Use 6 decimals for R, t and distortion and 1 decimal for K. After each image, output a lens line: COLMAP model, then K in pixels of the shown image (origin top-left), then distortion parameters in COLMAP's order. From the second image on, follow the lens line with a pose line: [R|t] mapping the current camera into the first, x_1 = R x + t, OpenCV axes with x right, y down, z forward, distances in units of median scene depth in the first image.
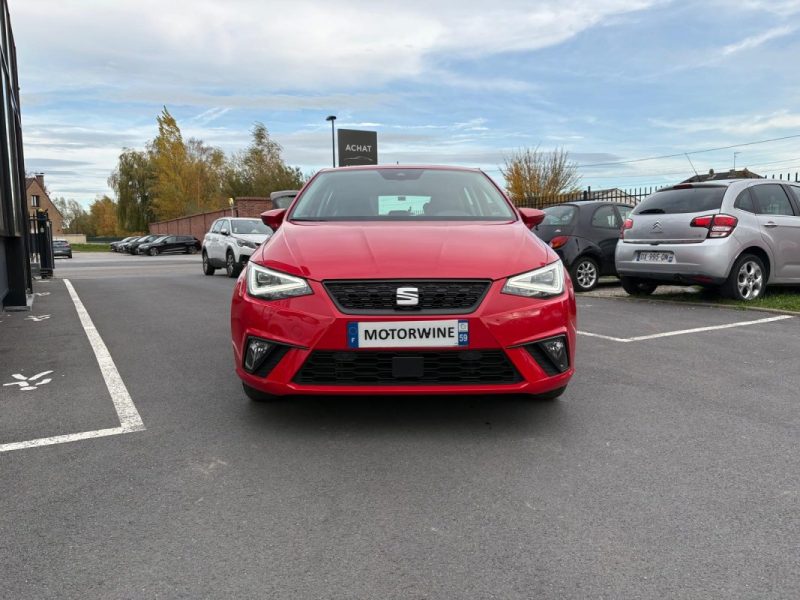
lens RADIAL K [[607.1, 0, 399.7], [0, 607.1, 292.3], [0, 0, 1]] dist [0.047237, -0.055999]
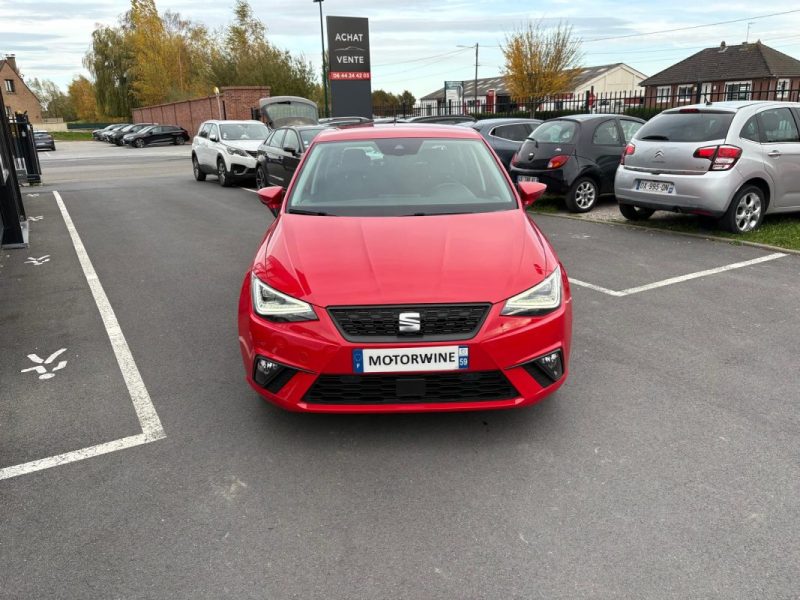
lens RADIAL K [[607.3, 0, 398.5], [0, 607.3, 296.5], [0, 0, 1]] dist [0.051830, -0.062059]
pose [[0.999887, -0.014501, 0.004067, -0.007543], [0.013409, 0.980116, 0.197969, -0.184846], [-0.006856, -0.197892, 0.980200, -0.004199]]
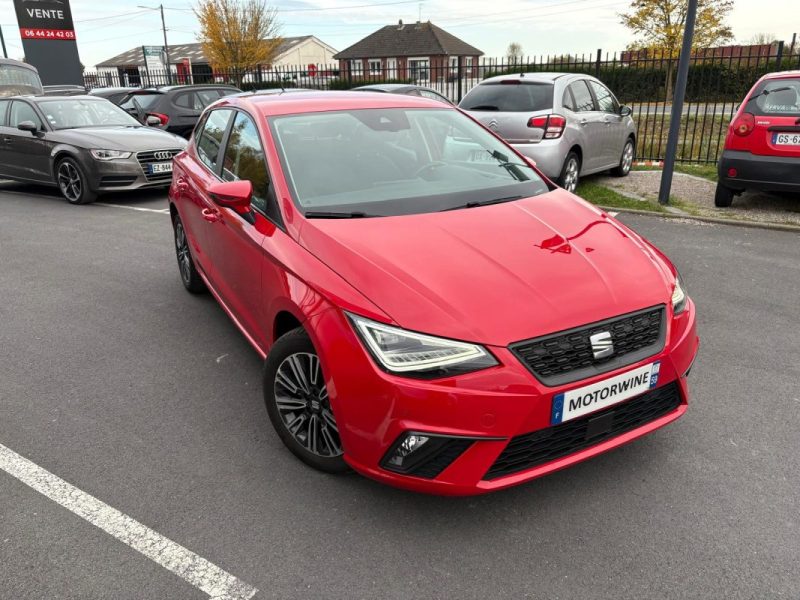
lens RADIAL K [[602.8, 0, 411.8], [0, 602.8, 299.5], [0, 0, 1]] dist [0.054124, -0.063859]
pose [[0.873857, -0.167547, 0.456401, -0.433037], [0.048971, 0.964302, 0.260237, -0.210159], [-0.483711, -0.205059, 0.850867, 0.343048]]
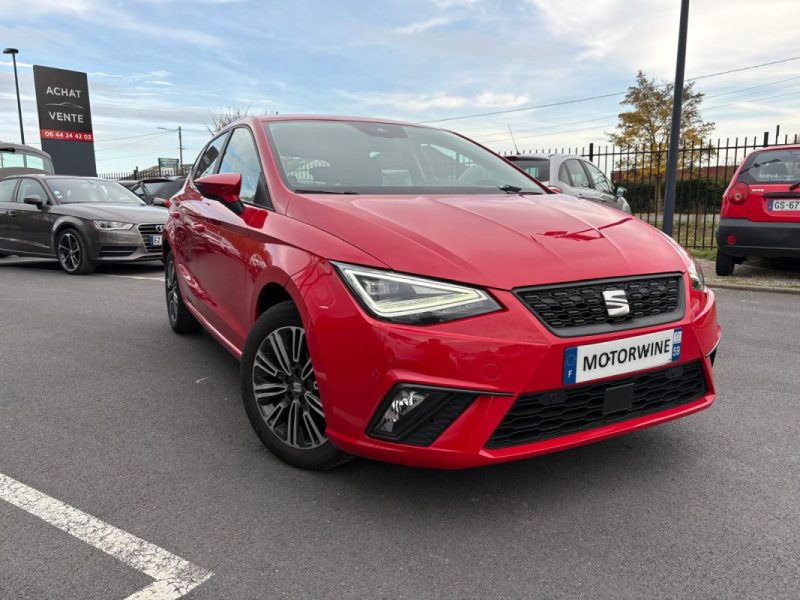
lens RADIAL K [[602.8, 0, 411.8], [0, 602.8, 299.5], [0, 0, 1]] dist [0.054124, -0.063859]
pose [[0.874856, -0.078002, 0.478061, -0.419012], [0.044901, 0.995759, 0.080302, -0.051126], [-0.482297, -0.048787, 0.874648, 0.369851]]
